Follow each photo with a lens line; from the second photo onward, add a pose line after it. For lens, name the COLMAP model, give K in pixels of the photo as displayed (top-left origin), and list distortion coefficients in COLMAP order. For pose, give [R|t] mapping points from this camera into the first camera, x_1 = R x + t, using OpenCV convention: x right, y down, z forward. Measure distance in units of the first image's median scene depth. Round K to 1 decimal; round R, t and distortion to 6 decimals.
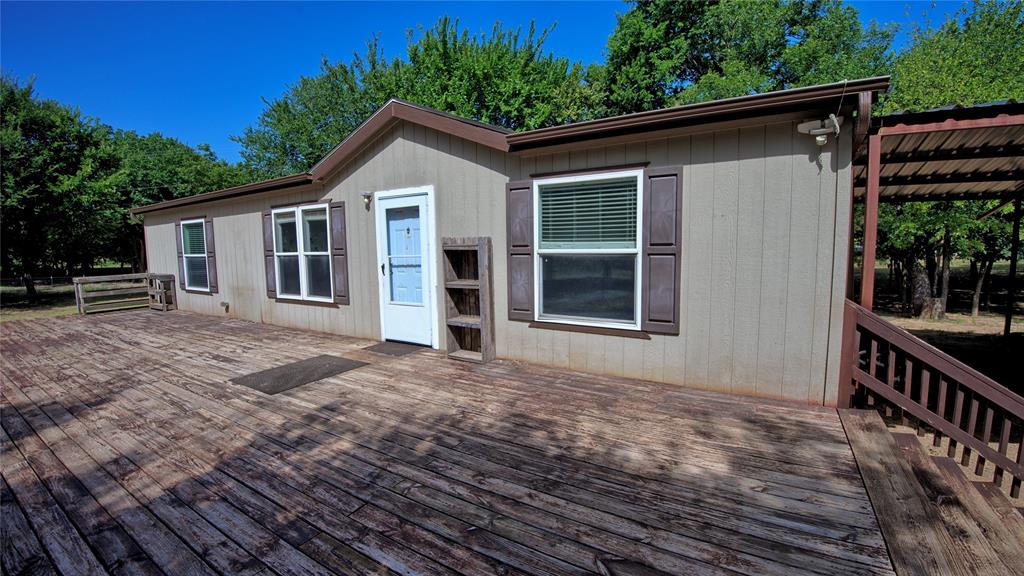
lens RADIAL K [[419.4, 0, 512.0], [0, 419.4, 288.0], [0, 0, 1]] dist [-0.036646, -0.000757]
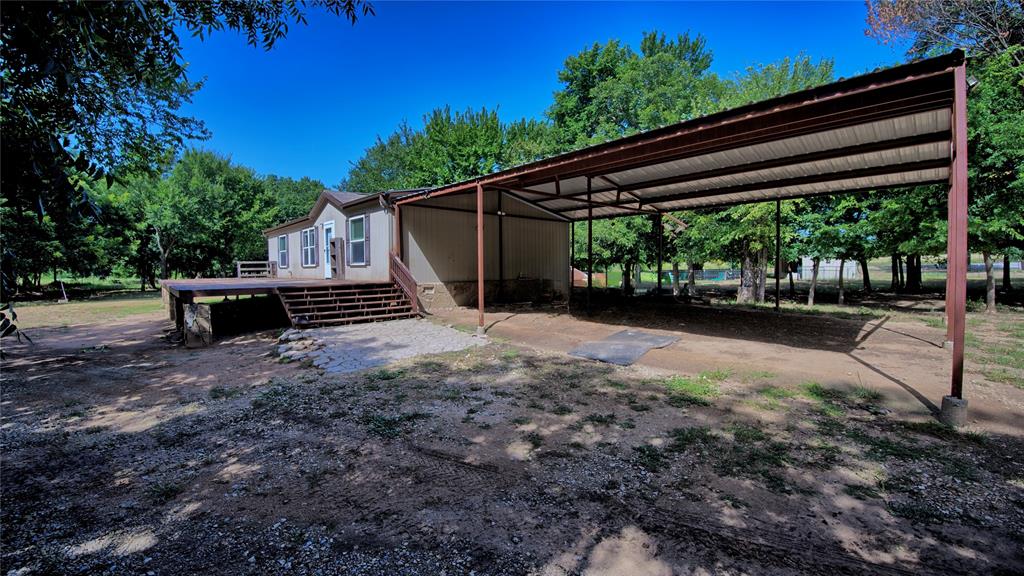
lens RADIAL K [[419.4, 0, 512.0], [0, 419.4, 288.0], [0, 0, 1]] dist [-0.036646, -0.000757]
pose [[0.960935, 0.021611, -0.275928, 1.305665], [-0.034555, 0.998514, -0.042135, 0.214760], [0.274608, 0.050024, 0.960254, -0.998860]]
